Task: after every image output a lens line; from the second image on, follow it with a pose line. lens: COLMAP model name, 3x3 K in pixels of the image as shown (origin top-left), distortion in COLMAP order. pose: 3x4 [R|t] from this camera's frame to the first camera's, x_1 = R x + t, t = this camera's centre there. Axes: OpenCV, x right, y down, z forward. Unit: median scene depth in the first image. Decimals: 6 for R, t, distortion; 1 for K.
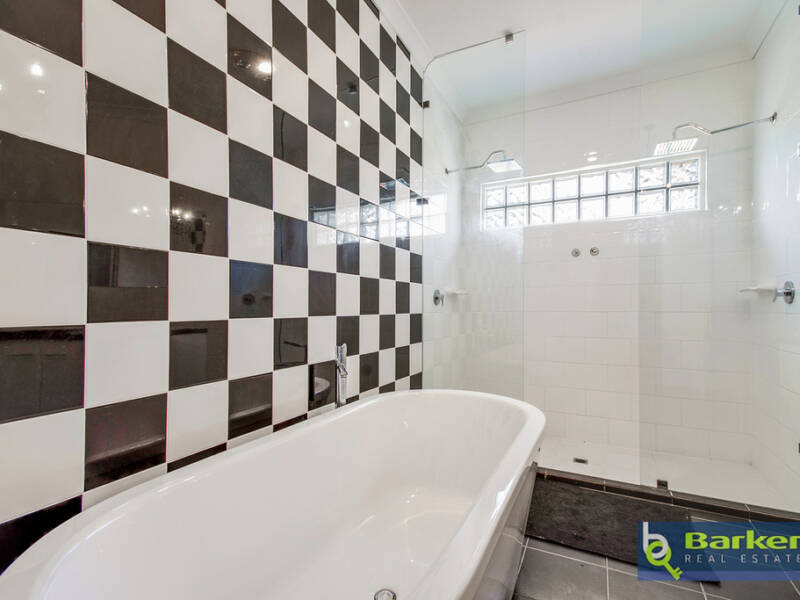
lens RADIAL K [[395.3, 0, 398.4], [0, 395.3, 305.4], [0, 0, 1]] dist [0.002542, -0.002312]
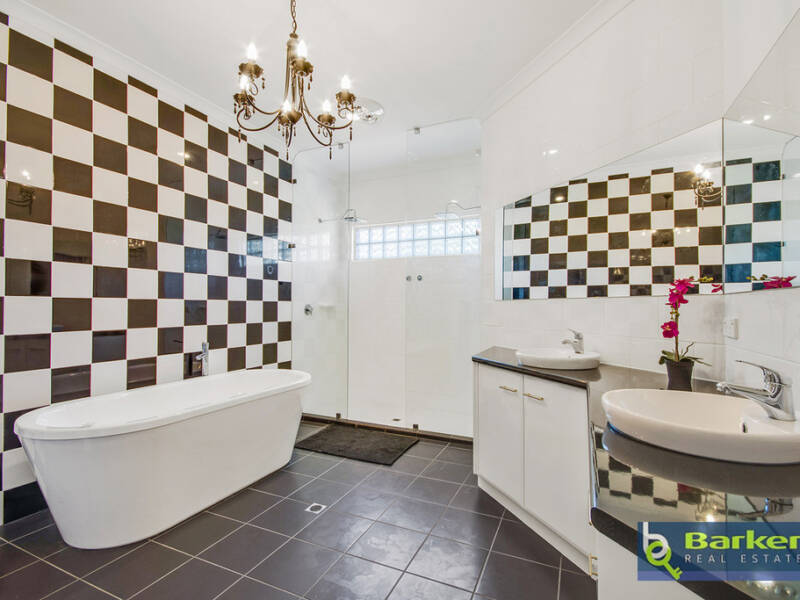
lens RADIAL K [[395.3, 0, 401.3], [0, 395.3, 300.3], [0, 0, 1]] dist [0.002542, -0.002312]
pose [[0.999538, 0.000848, 0.030382, 0.471599], [-0.000488, 0.999929, -0.011866, -0.044925], [-0.030390, 0.011846, 0.999468, -0.549555]]
